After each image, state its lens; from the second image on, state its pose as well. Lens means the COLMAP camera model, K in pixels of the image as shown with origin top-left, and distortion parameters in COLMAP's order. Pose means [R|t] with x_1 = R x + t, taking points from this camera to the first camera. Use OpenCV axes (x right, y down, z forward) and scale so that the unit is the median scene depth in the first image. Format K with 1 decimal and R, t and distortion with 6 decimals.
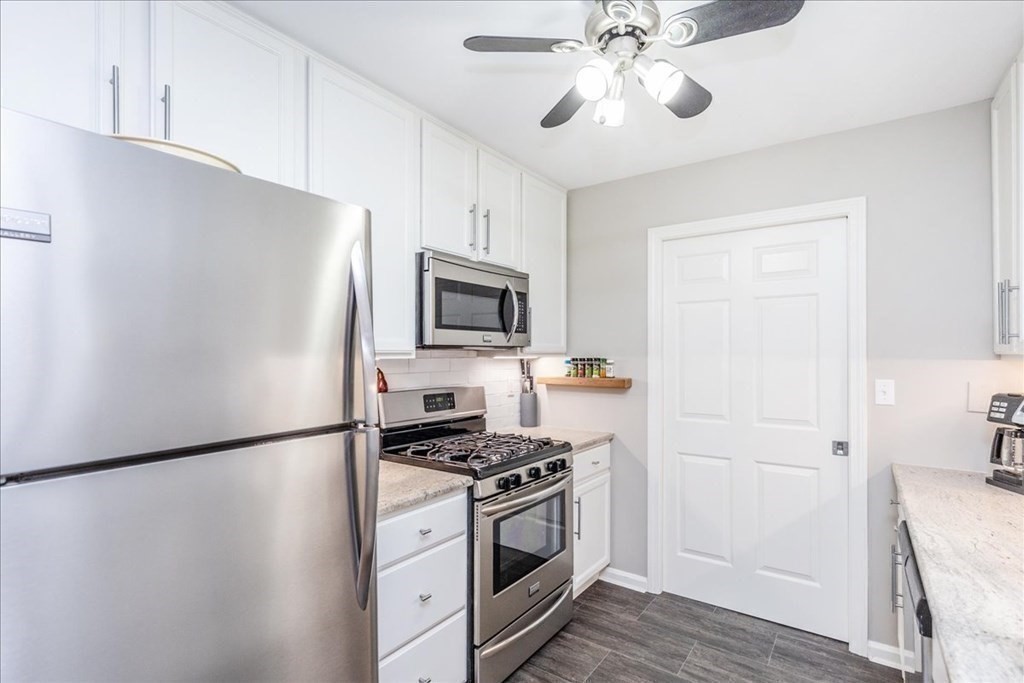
lens RADIAL K [[503.4, 0, 508.0], [0, 503.4, 349.8], [0, 0, 1]] dist [0.014367, -0.001398]
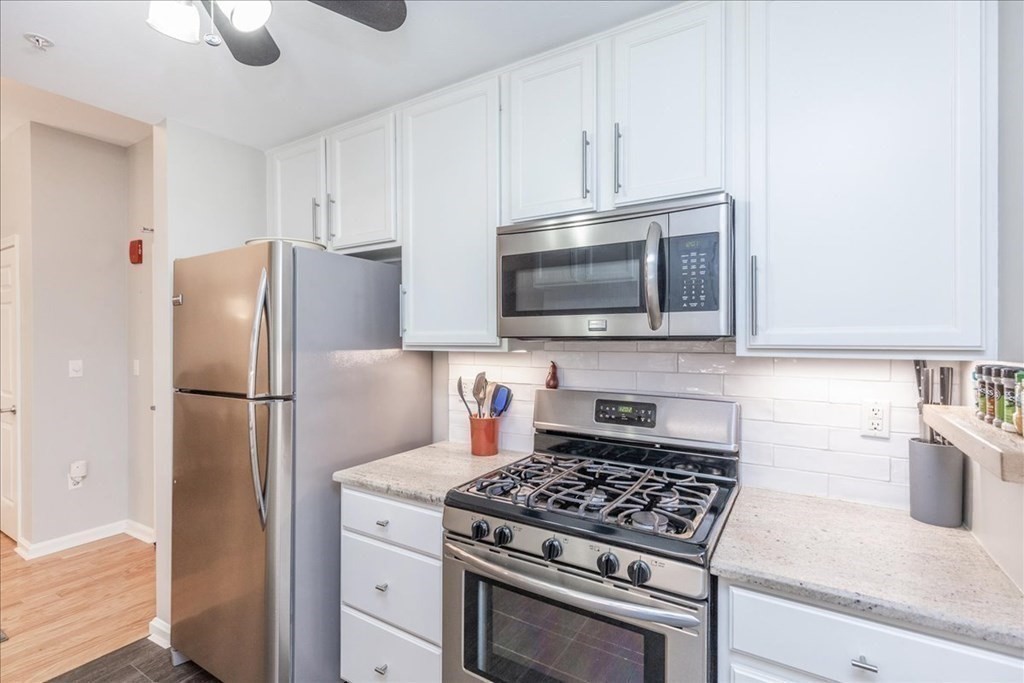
lens RADIAL K [[471.4, 0, 510.9], [0, 471.4, 335.0], [0, 0, 1]] dist [0.007774, -0.001003]
pose [[0.067541, -0.000107, -0.997716, 0.565630], [0.009068, 0.999959, 0.000506, -0.011111], [0.997675, -0.009081, 0.067539, 0.844958]]
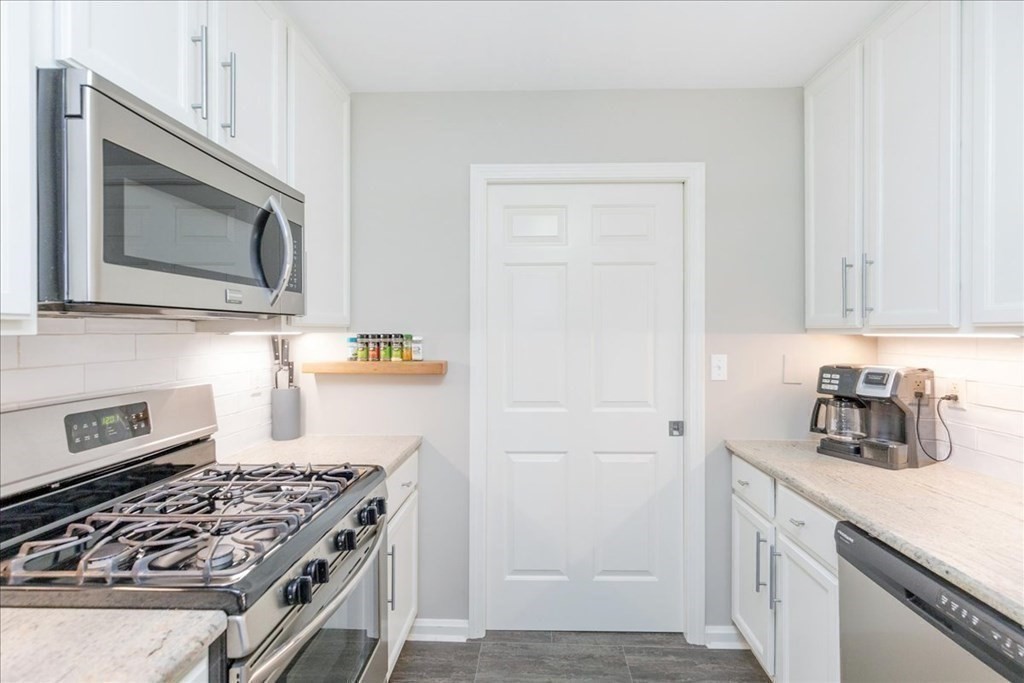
lens RADIAL K [[471.4, 0, 525.2], [0, 471.4, 331.2], [0, 0, 1]] dist [0.007774, -0.001003]
pose [[0.822570, -0.000187, 0.568664, -0.071681], [-0.004573, 0.999965, 0.006942, 0.008536], [-0.568645, -0.008311, 0.822541, 0.425248]]
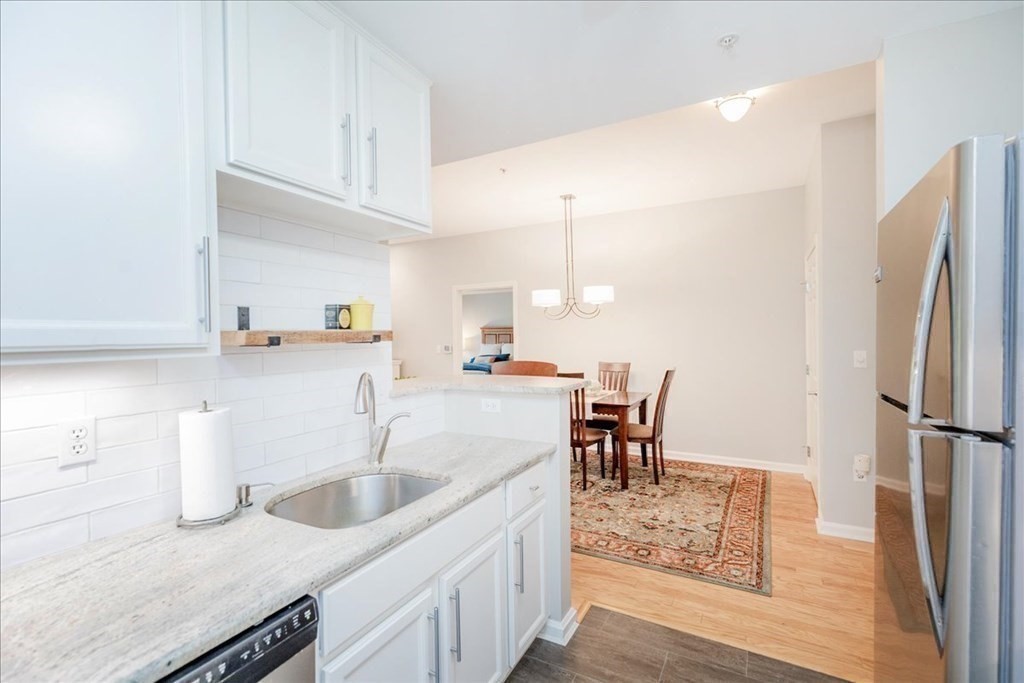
lens RADIAL K [[471.4, 0, 513.8], [0, 471.4, 333.7], [0, 0, 1]] dist [0.007774, -0.001003]
pose [[-0.991760, 0.012430, -0.127507, 0.247326], [0.013011, 0.999908, -0.003723, -0.004238], [0.127449, -0.005351, -0.991831, 0.884020]]
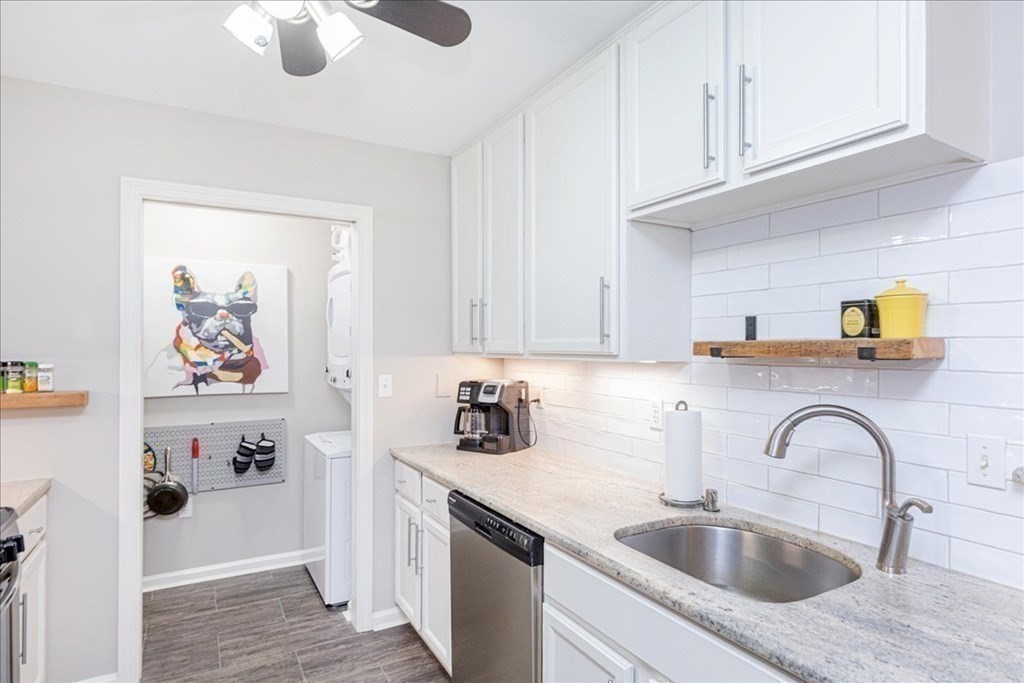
lens RADIAL K [[565.7, 0, 524.5], [0, 565.7, 342.2], [0, 0, 1]] dist [0.001443, -0.000937]
pose [[0.405870, 0.004793, 0.913918, -0.252457], [-0.005315, 0.999982, -0.002884, -0.010378], [-0.913915, -0.003687, 0.405888, 0.191619]]
